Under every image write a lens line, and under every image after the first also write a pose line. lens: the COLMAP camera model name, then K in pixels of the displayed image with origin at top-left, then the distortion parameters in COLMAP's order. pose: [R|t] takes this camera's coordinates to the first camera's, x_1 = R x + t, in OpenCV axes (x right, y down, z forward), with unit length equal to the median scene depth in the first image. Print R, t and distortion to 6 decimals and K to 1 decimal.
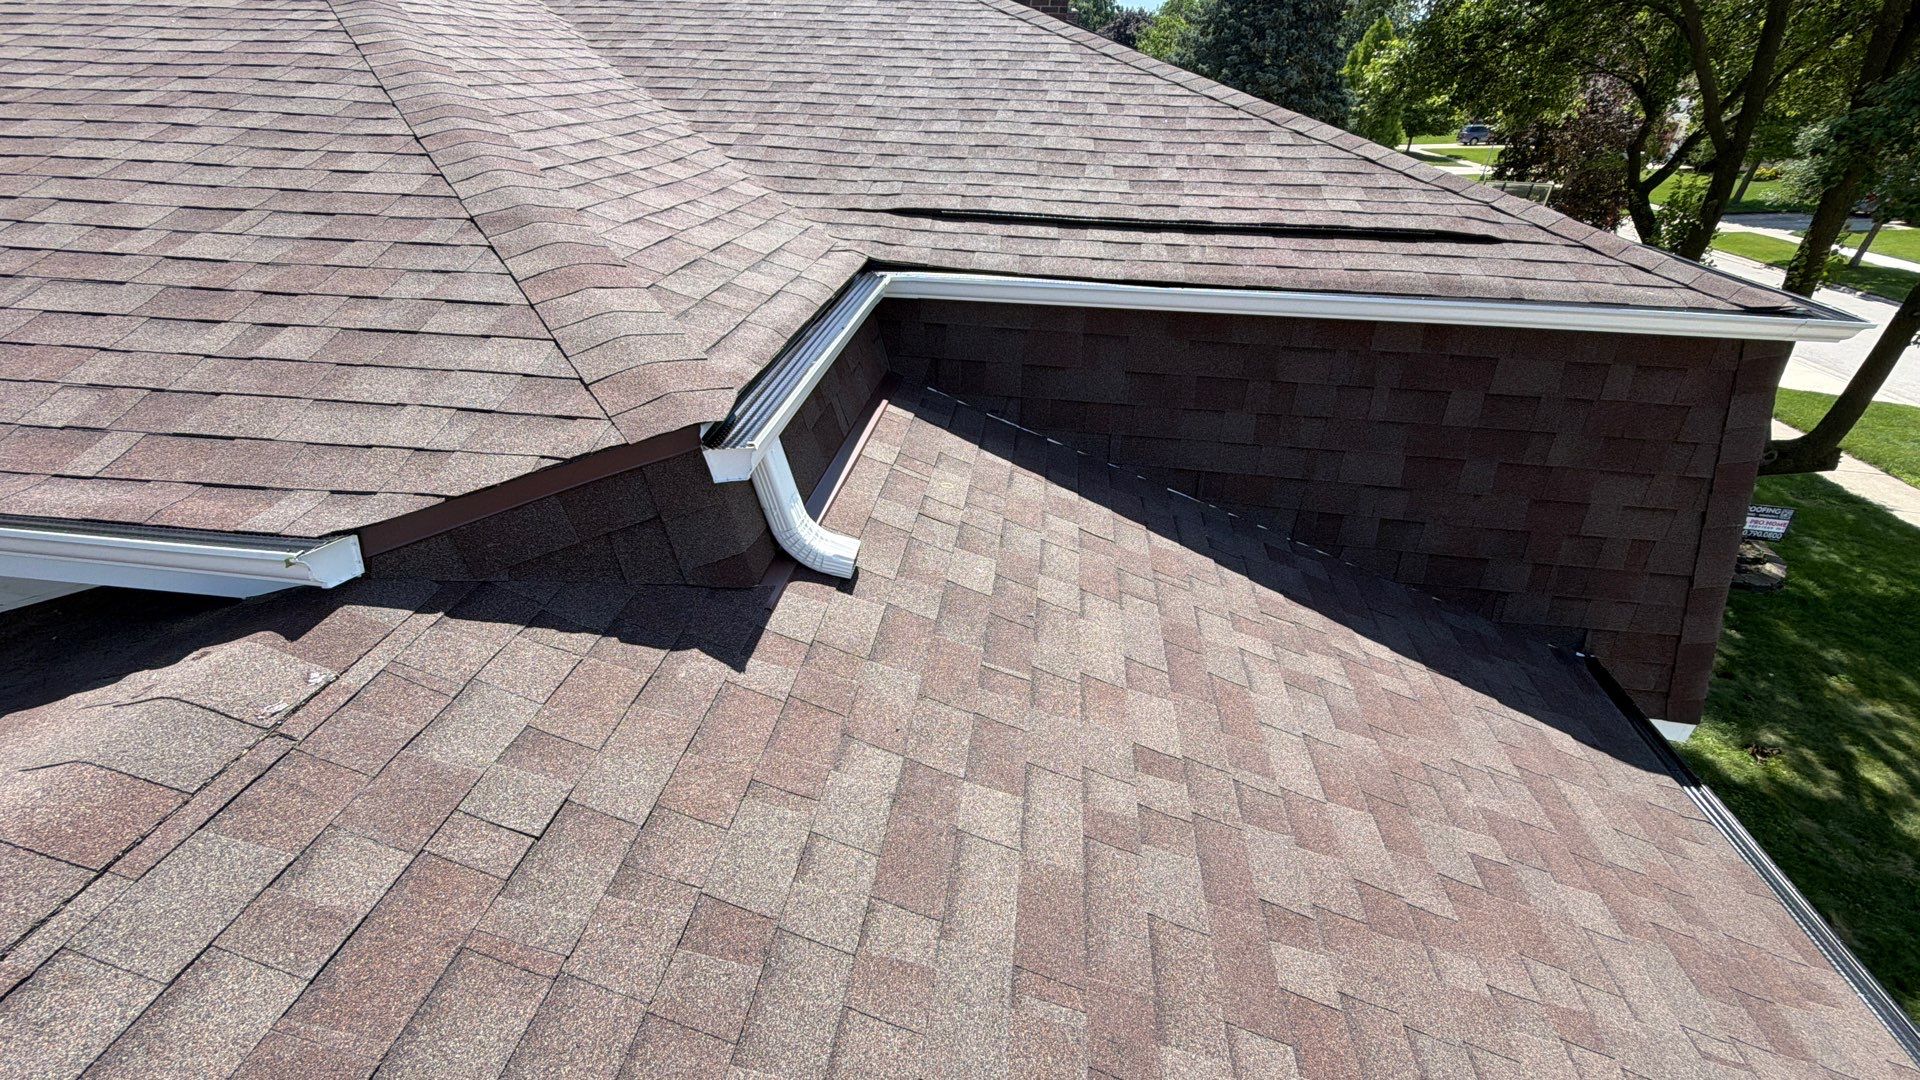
lens RADIAL K [[745.5, 0, 960.0], [0, 745.5, 540.0], [0, 0, 1]] dist [0.000738, -0.000251]
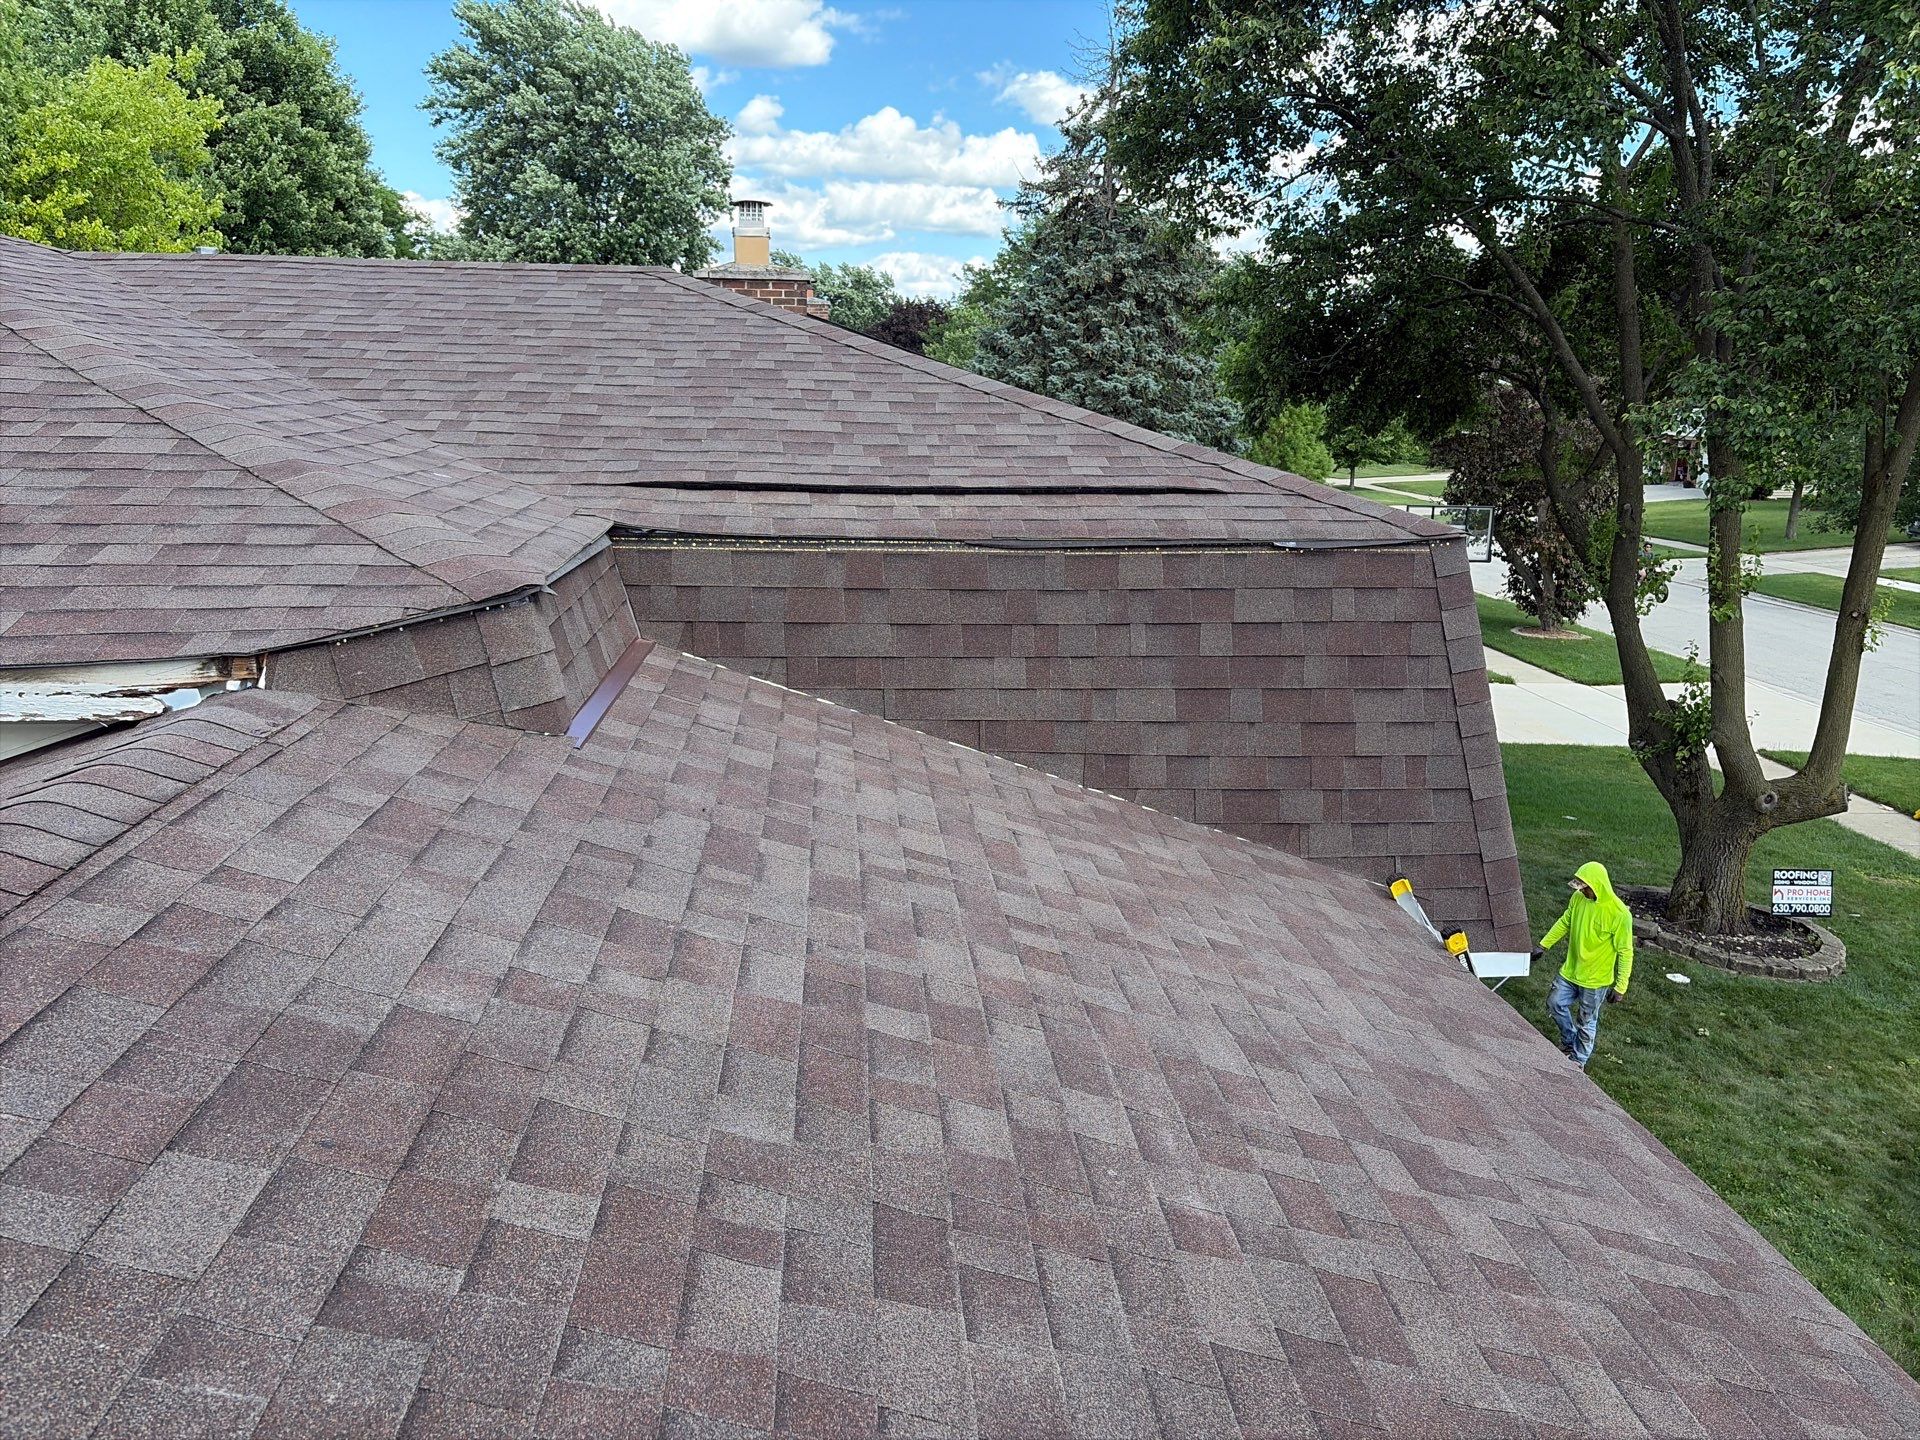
lens RADIAL K [[1436.7, 0, 975.4], [0, 1436.7, 750.7], [0, 0, 1]] dist [0.025098, -0.030864]
pose [[0.975368, -0.058731, 0.212624, -0.065541], [0.121629, 0.947325, -0.296280, 0.418491], [-0.184023, 0.314843, 0.931133, -0.597941]]
